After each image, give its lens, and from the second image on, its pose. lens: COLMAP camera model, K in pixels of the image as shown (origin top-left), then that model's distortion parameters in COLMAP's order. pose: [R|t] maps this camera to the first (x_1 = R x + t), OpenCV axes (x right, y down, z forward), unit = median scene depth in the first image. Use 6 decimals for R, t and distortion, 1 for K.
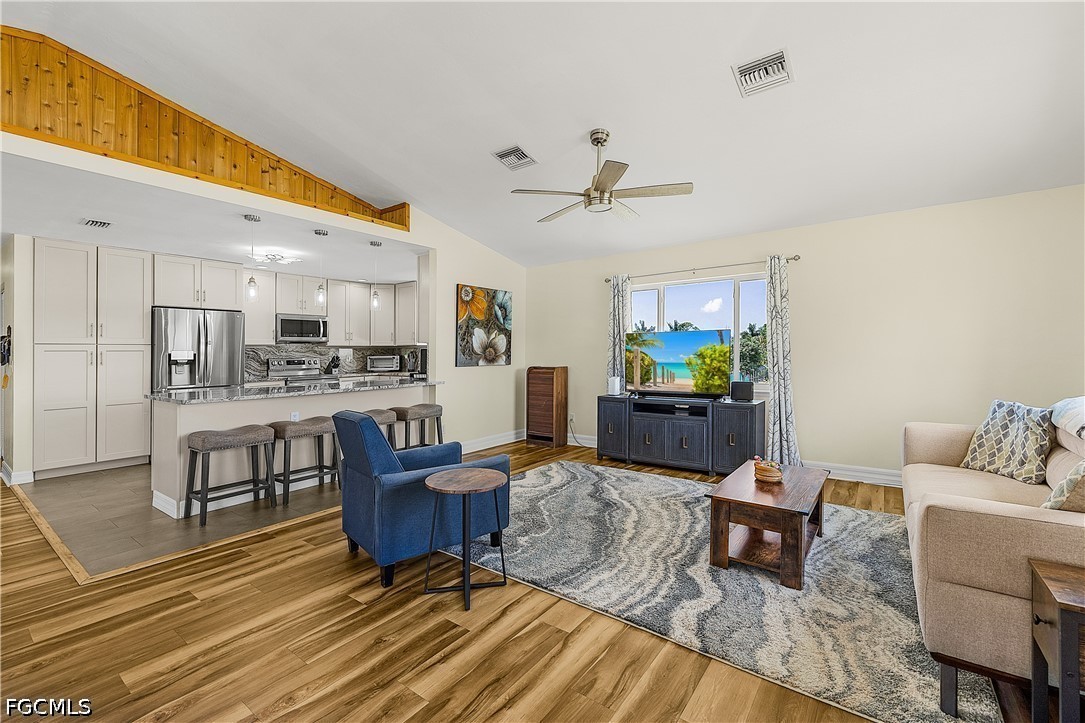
lens RADIAL K [[464.2, 0, 547.9], [0, 464.2, 360.6], [0, 0, 1]] dist [0.000469, 0.000844]
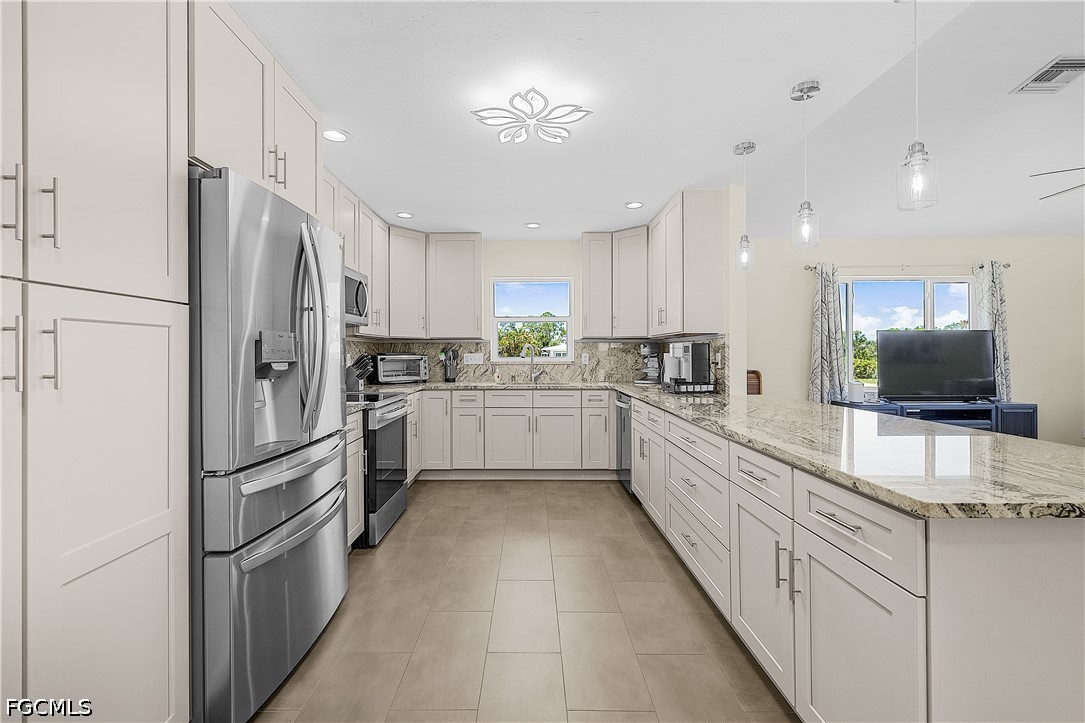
lens RADIAL K [[464.2, 0, 540.1], [0, 464.2, 353.7], [0, 0, 1]] dist [0.000469, 0.000844]
pose [[0.802137, 0.008394, 0.597081, -0.836346], [0.005563, 0.999753, -0.021530, 0.000953], [-0.597114, 0.020591, 0.801892, 0.662572]]
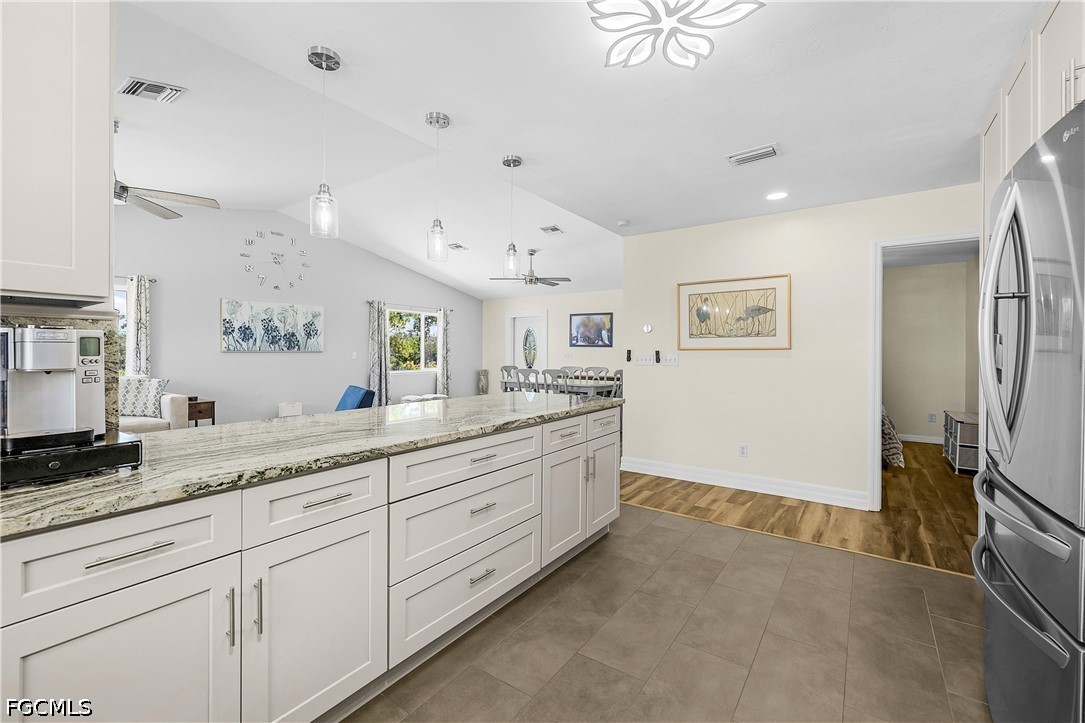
lens RADIAL K [[464.2, 0, 546.9], [0, 464.2, 353.1], [0, 0, 1]] dist [0.000469, 0.000844]
pose [[-0.999787, 0.006909, -0.019452, -0.512566], [0.006509, 0.999768, 0.020540, -0.016850], [0.019589, 0.020409, -0.999600, 1.288613]]
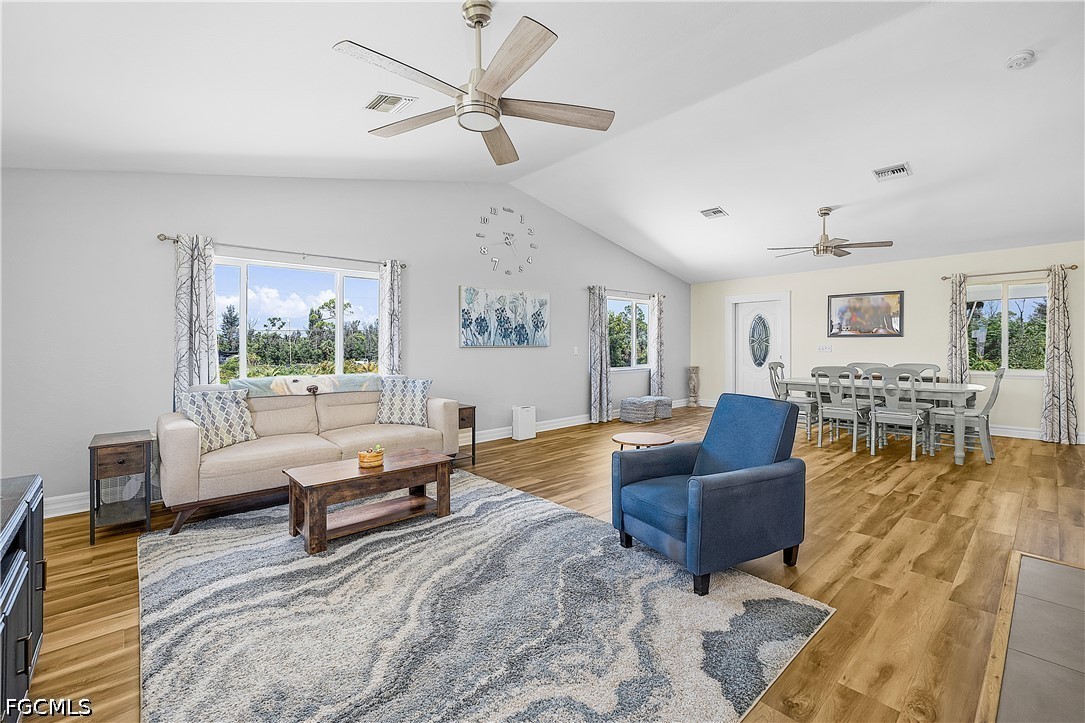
lens RADIAL K [[464.2, 0, 540.8], [0, 464.2, 344.1], [0, 0, 1]] dist [0.000469, 0.000844]
pose [[-0.978432, 0.017099, 0.205862, -0.076567], [0.019737, 0.999747, 0.010770, -0.015405], [-0.205625, 0.014600, -0.978522, 1.048908]]
